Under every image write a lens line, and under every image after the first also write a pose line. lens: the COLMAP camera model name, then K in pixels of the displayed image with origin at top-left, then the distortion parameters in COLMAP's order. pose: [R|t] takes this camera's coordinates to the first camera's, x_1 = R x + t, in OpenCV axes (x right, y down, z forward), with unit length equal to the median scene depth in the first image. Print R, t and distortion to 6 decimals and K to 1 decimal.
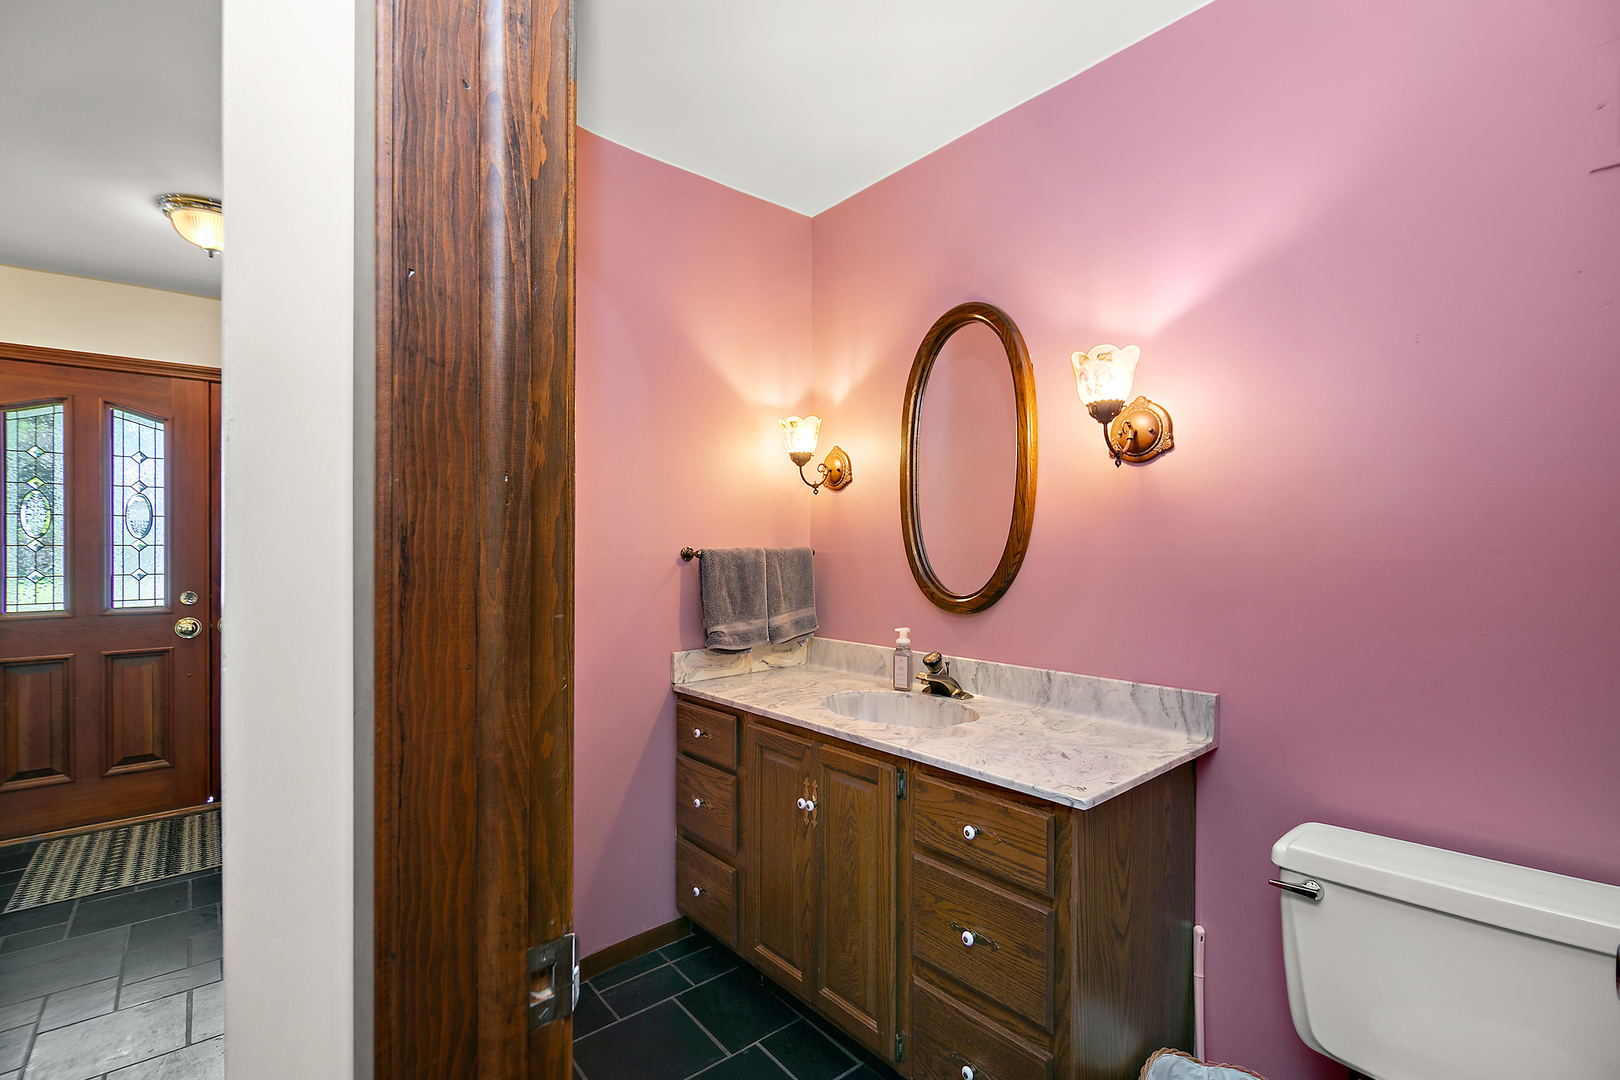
lens RADIAL K [[726.6, 0, 773.0], [0, 726.6, 638.6], [0, 0, 1]] dist [0.014398, -0.006842]
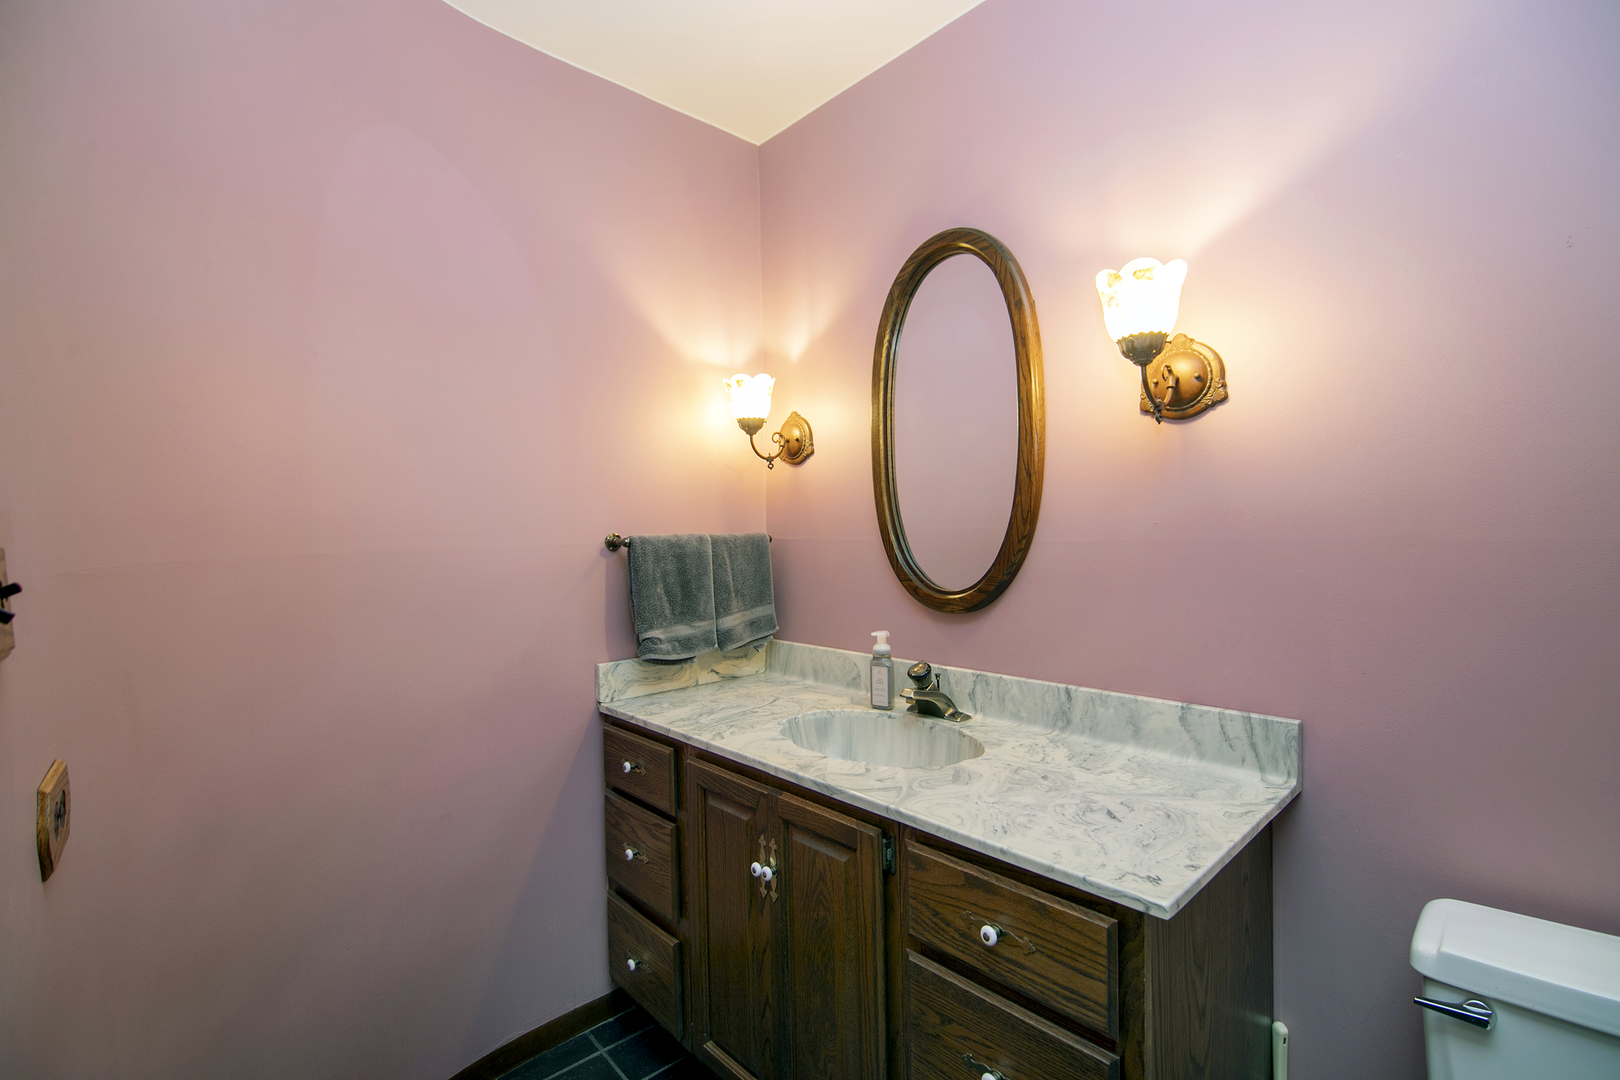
lens RADIAL K [[726.6, 0, 809.3], [0, 726.6, 541.6], [0, 0, 1]] dist [0.014398, -0.006842]
pose [[0.995673, -0.011033, 0.092267, 0.031534], [0.021414, 0.993445, -0.112284, -0.028256], [-0.090423, 0.113774, 0.989383, 0.232659]]
